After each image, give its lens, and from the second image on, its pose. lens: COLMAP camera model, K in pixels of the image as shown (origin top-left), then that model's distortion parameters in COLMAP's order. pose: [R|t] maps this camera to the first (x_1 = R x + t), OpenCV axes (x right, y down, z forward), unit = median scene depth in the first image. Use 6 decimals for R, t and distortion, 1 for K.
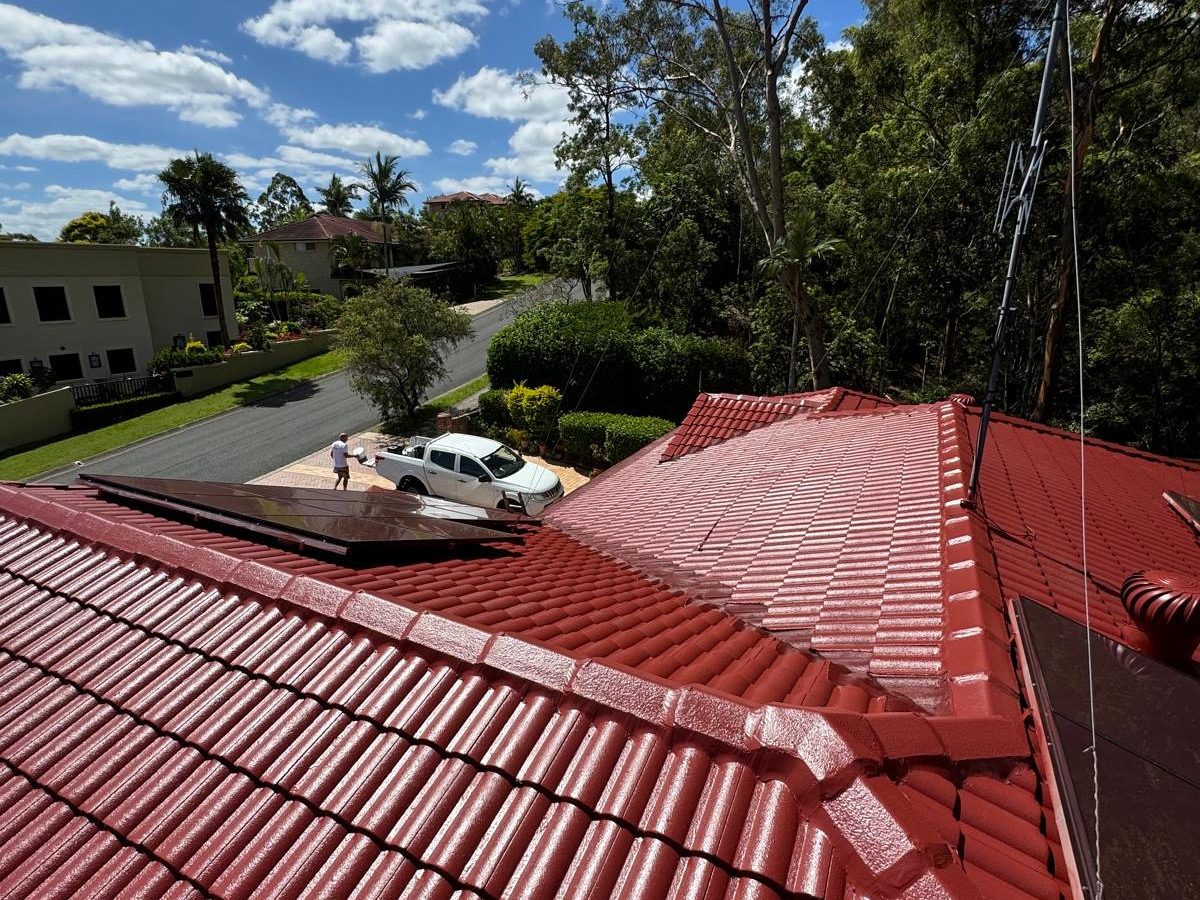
lens RADIAL K [[635.5, 0, 596.0], [0, 635.5, 446.9], [0, 0, 1]] dist [0.001192, -0.001185]
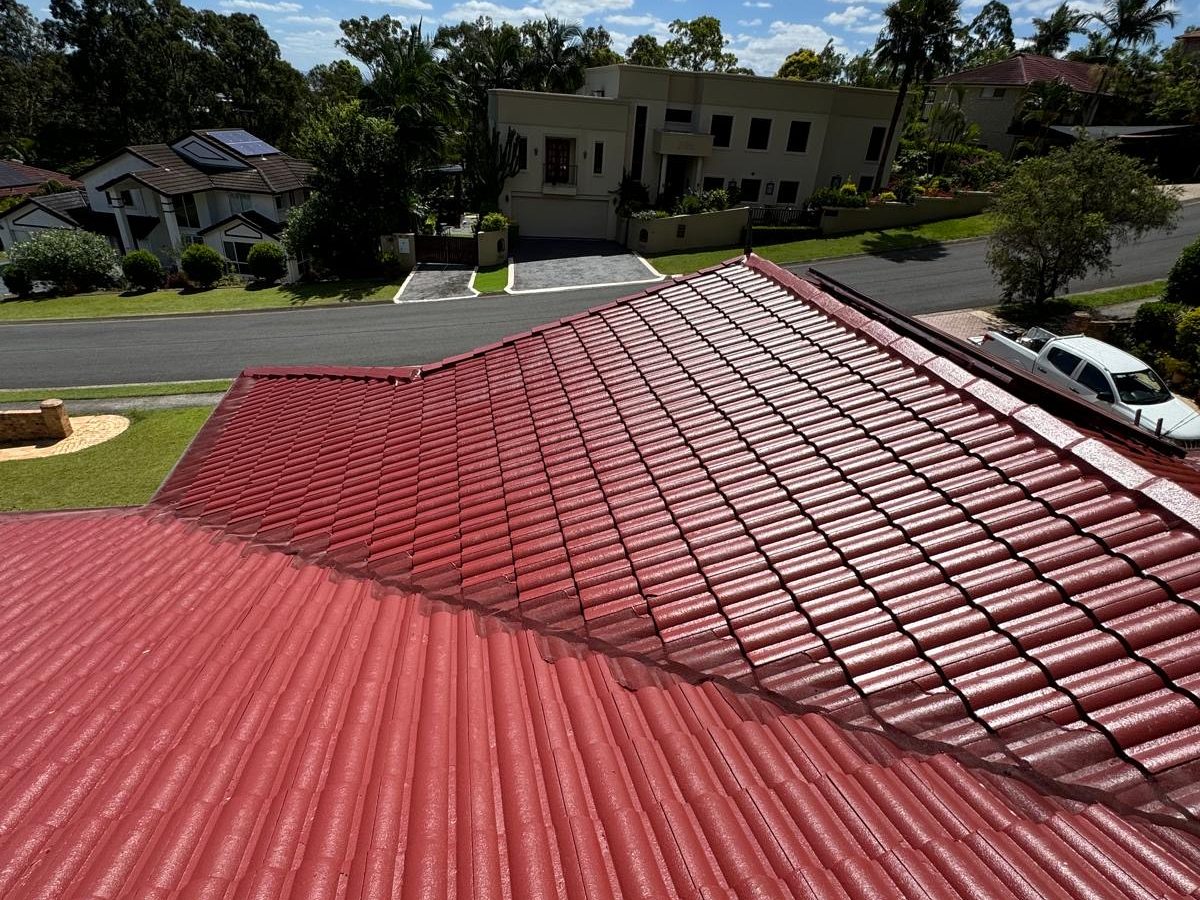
lens RADIAL K [[635.5, 0, 605.8], [0, 635.5, 449.1], [0, 0, 1]] dist [0.001192, -0.001185]
pose [[0.631021, 0.419445, -0.652594, -0.005406], [-0.275435, 0.907554, 0.316987, 0.014090], [0.725223, -0.020278, 0.688215, -0.045686]]
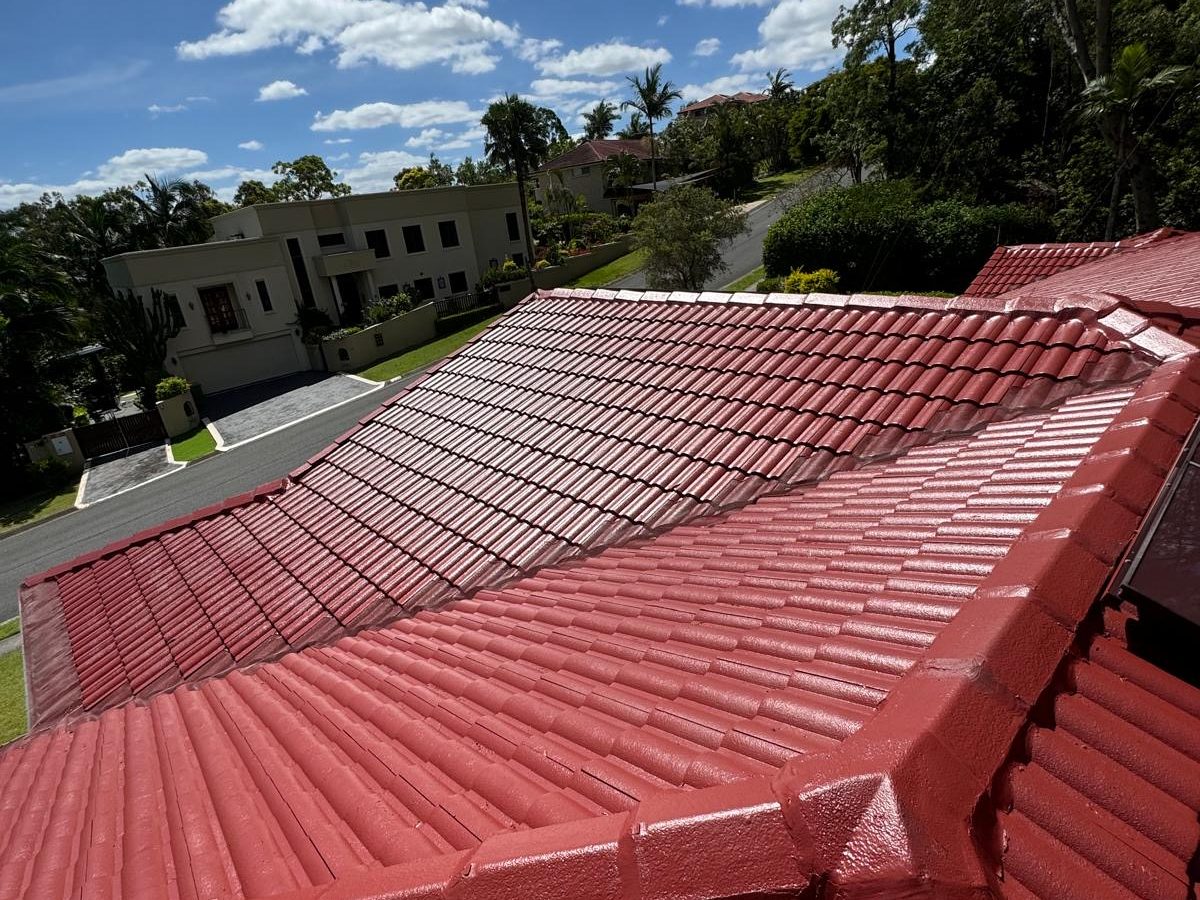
lens RADIAL K [[635.5, 0, 602.1], [0, 635.5, 449.1], [0, 0, 1]] dist [0.001192, -0.001185]
pose [[0.933551, 0.024210, -0.357625, -0.026204], [0.021392, 0.992175, 0.123007, 0.043775], [0.357805, -0.122484, 0.925729, -0.100979]]
